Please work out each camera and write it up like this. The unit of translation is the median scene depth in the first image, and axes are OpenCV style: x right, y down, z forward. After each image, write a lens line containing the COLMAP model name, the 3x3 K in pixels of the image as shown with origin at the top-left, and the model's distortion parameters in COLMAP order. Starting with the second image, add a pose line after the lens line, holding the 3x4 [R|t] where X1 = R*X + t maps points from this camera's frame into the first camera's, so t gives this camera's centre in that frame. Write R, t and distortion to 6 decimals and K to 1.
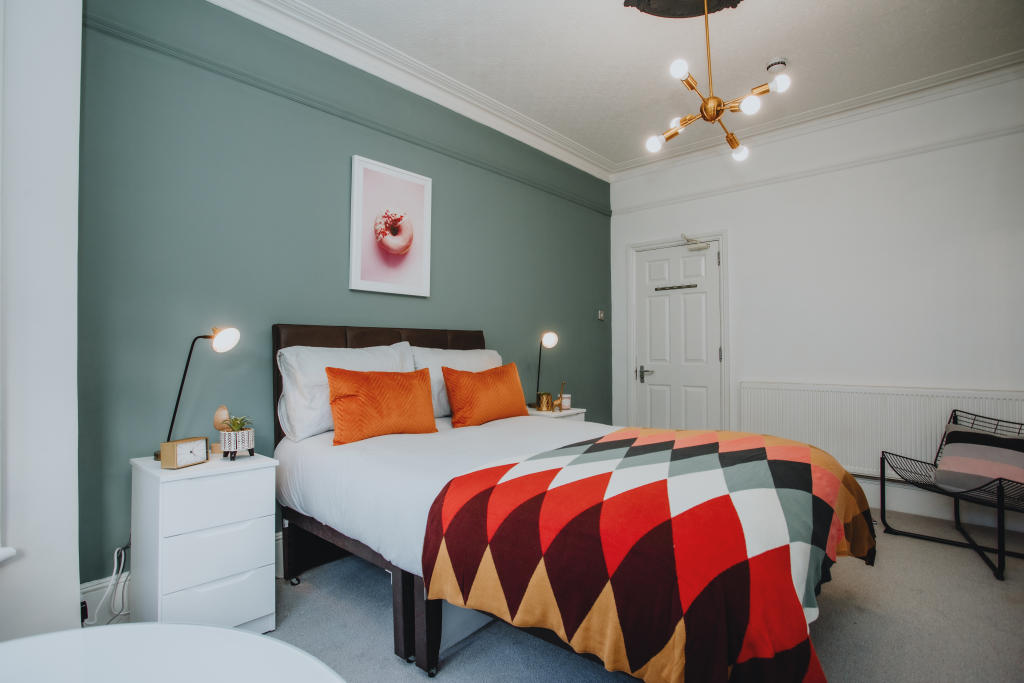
lens RADIAL K [[517.1, 0, 512.0], [0, 517.1, 341.5], [0, 0, 1]] dist [-0.002854, -0.000605]
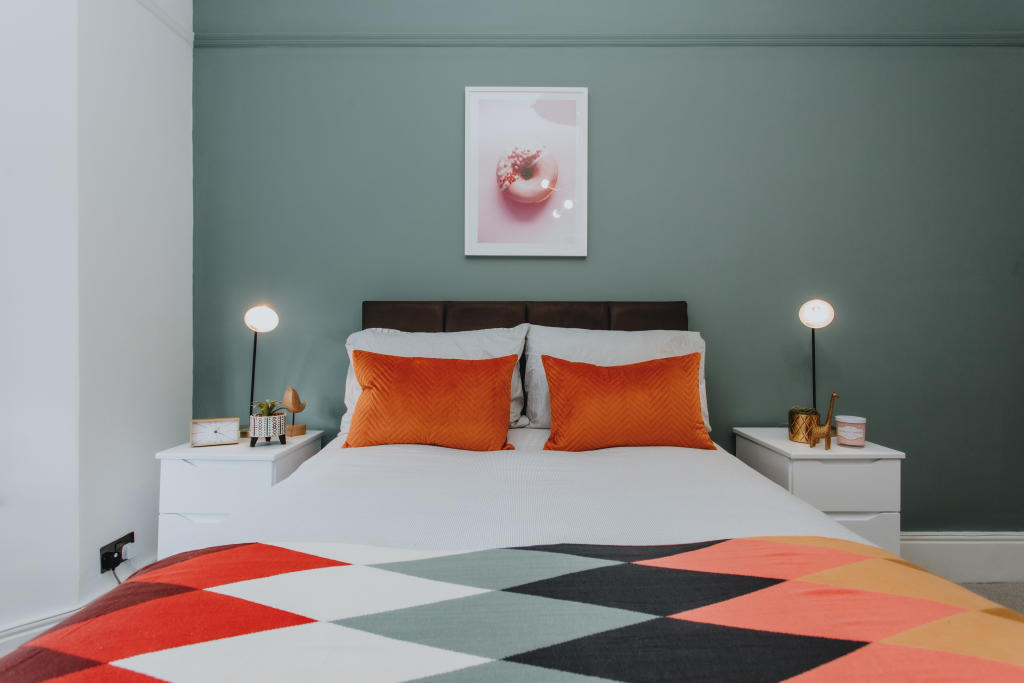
lens RADIAL K [[502.4, 0, 516.7], [0, 502.4, 331.2], [0, 0, 1]] dist [0.001560, 0.000114]
pose [[0.672682, 0.004246, -0.739920, 0.309559], [0.008100, 0.999881, 0.013102, 0.007809], [0.739888, -0.014806, 0.672568, 0.495650]]
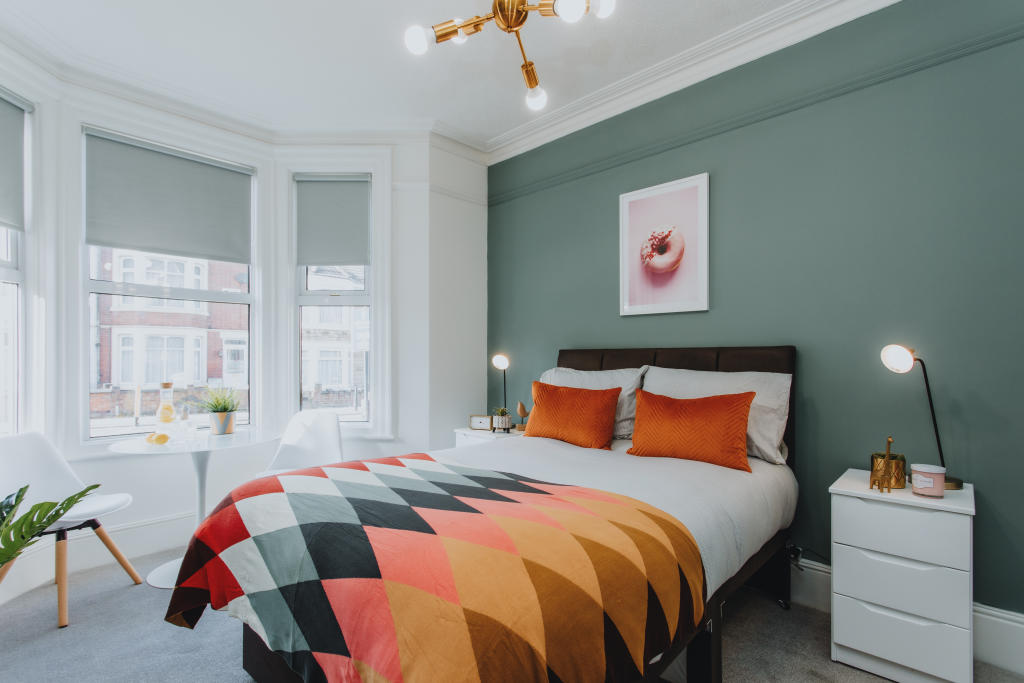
lens RADIAL K [[488.8, 0, 516.1], [0, 488.8, 371.4], [0, 0, 1]] dist [-0.000986, -0.000220]
pose [[-0.022436, 0.025260, -0.999429, 0.725318], [0.010689, 0.999630, 0.025025, -0.007677], [0.999691, -0.010121, -0.022697, 0.747374]]
